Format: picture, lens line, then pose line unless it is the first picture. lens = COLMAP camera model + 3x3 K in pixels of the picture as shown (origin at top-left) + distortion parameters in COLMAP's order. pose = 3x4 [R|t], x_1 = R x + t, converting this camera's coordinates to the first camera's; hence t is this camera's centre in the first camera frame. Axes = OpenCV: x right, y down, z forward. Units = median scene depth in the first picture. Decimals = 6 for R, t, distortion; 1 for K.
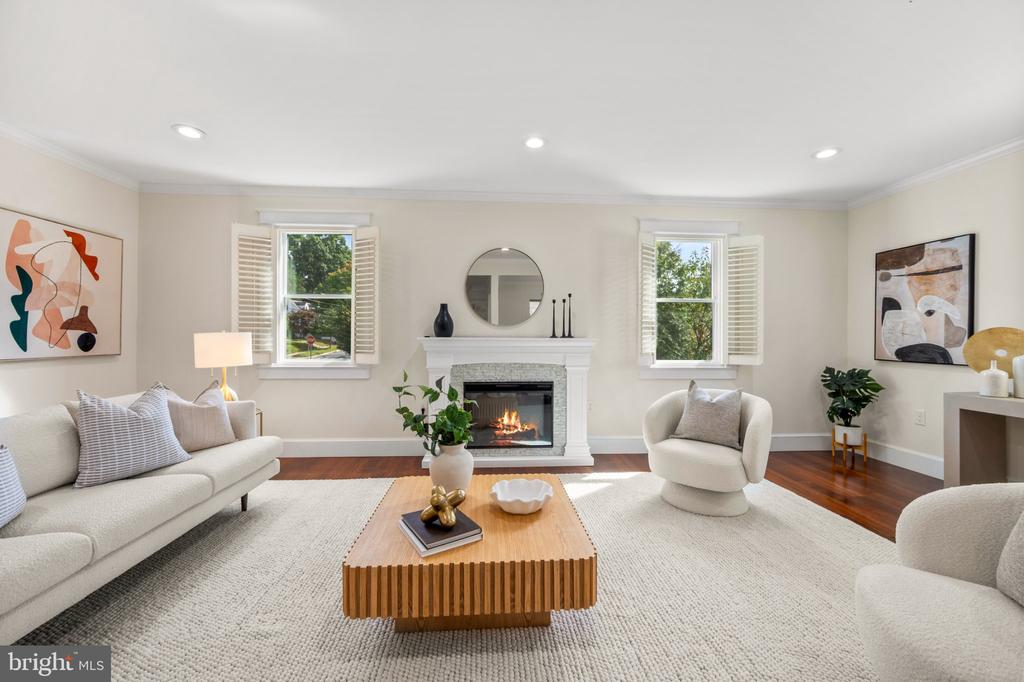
lens RADIAL K [[407.6, 0, 508.6], [0, 407.6, 337.9], [0, 0, 1]] dist [0.000582, -0.000008]
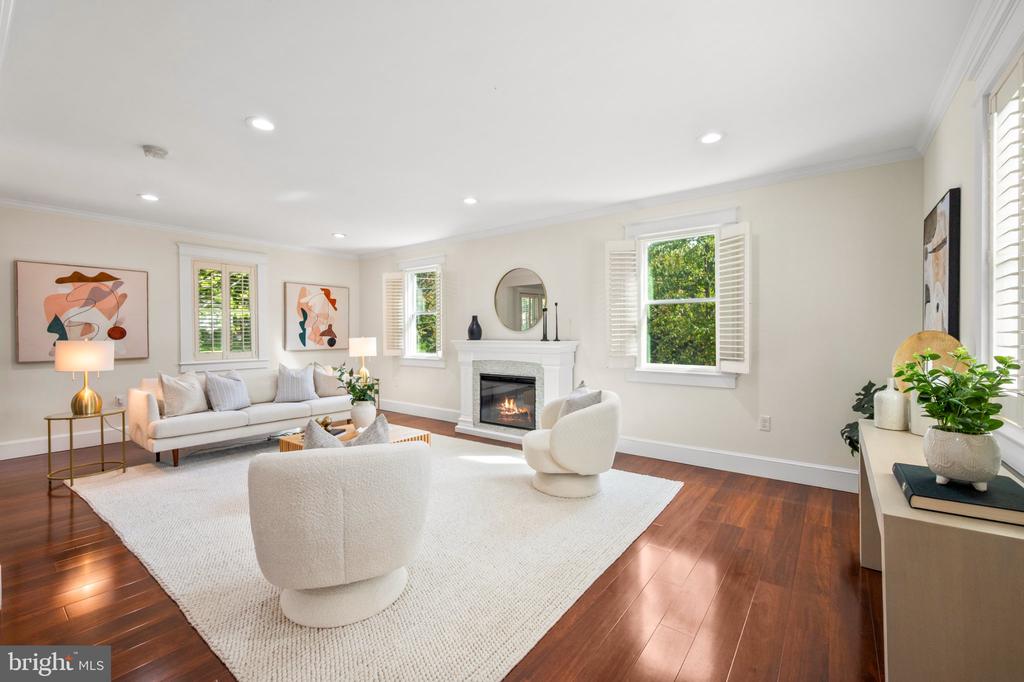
lens RADIAL K [[425.1, 0, 511.2], [0, 425.1, 337.4], [0, 0, 1]] dist [-0.000942, -0.000411]
pose [[0.756256, 0.000059, -0.654276, 0.940863], [0.005024, 0.999970, 0.005896, -0.019794], [0.654256, -0.007746, 0.756233, -0.000740]]
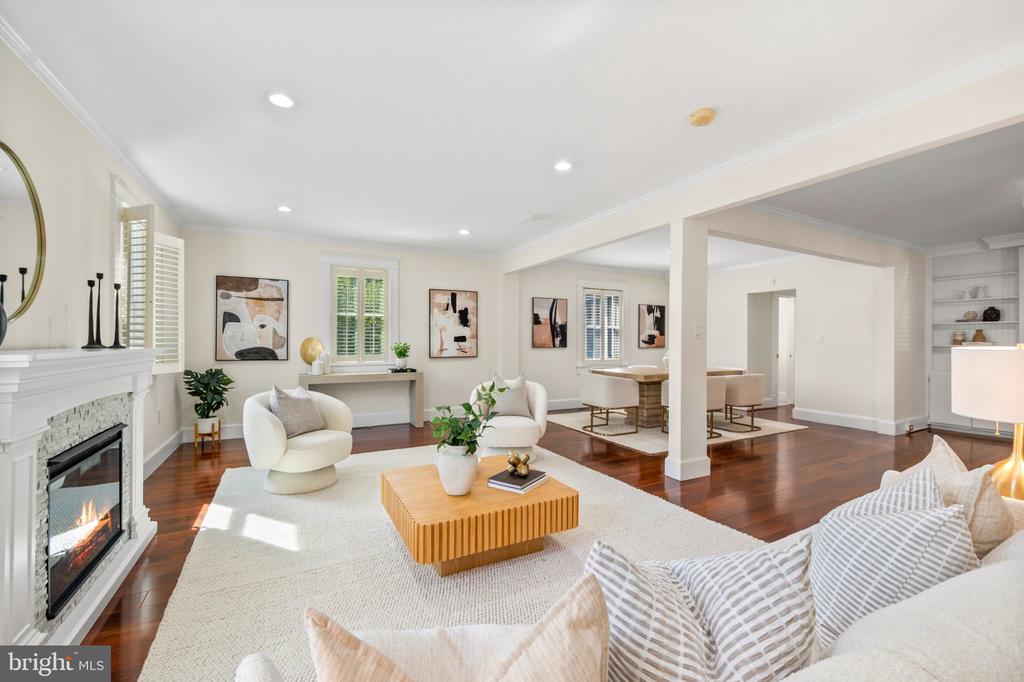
lens RADIAL K [[425.1, 0, 511.2], [0, 425.1, 337.4], [0, 0, 1]] dist [-0.000942, -0.000411]
pose [[-0.403855, 0.003295, 0.914817, -0.725783], [-0.004003, 0.999978, -0.005369, -0.015461], [-0.914814, -0.005830, -0.403833, 0.773057]]
